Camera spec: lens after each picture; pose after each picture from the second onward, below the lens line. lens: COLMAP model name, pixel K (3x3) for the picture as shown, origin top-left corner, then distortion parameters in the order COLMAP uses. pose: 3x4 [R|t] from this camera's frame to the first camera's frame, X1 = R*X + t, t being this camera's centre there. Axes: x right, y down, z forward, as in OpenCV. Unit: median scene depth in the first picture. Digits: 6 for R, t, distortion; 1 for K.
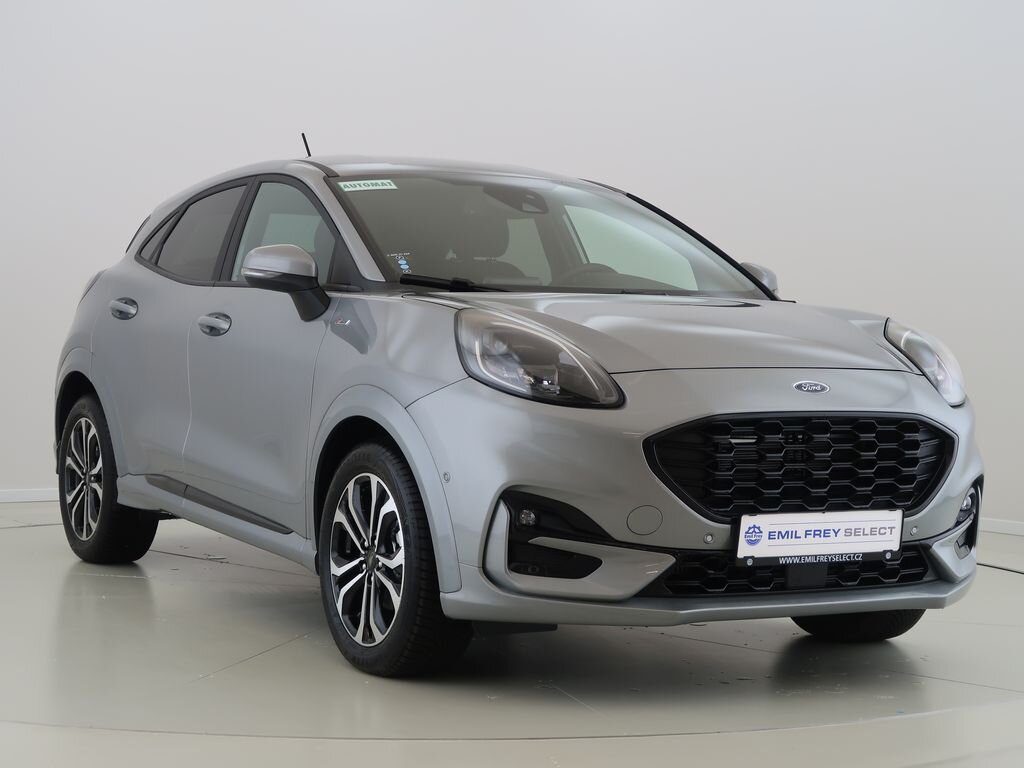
lens RADIAL K [[676.0, 0, 488.0], [0, 676.0, 329.4], [0, 0, 1]] dist [-0.042505, -0.002186]
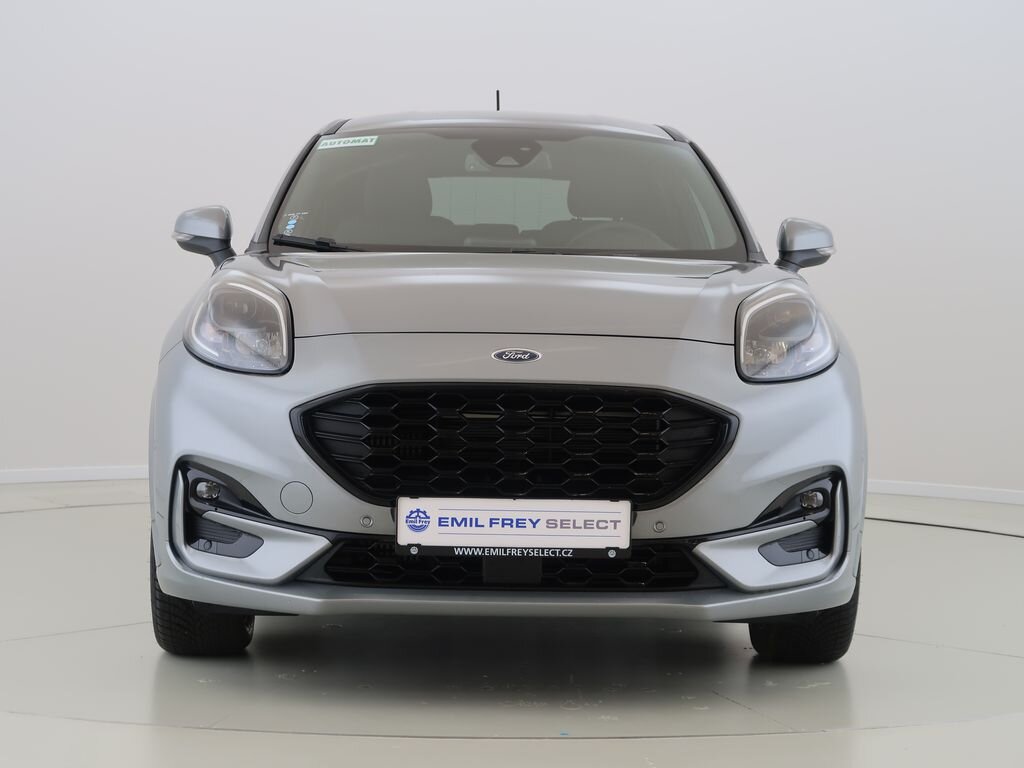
lens RADIAL K [[721.0, 0, 486.6], [0, 721.0, 303.5], [0, 0, 1]] dist [-0.003821, -0.001888]
pose [[0.989685, -0.001594, -0.143254, 0.601429], [0.003428, 0.999915, 0.012557, 0.006884], [0.143222, -0.012919, 0.989606, 0.064491]]
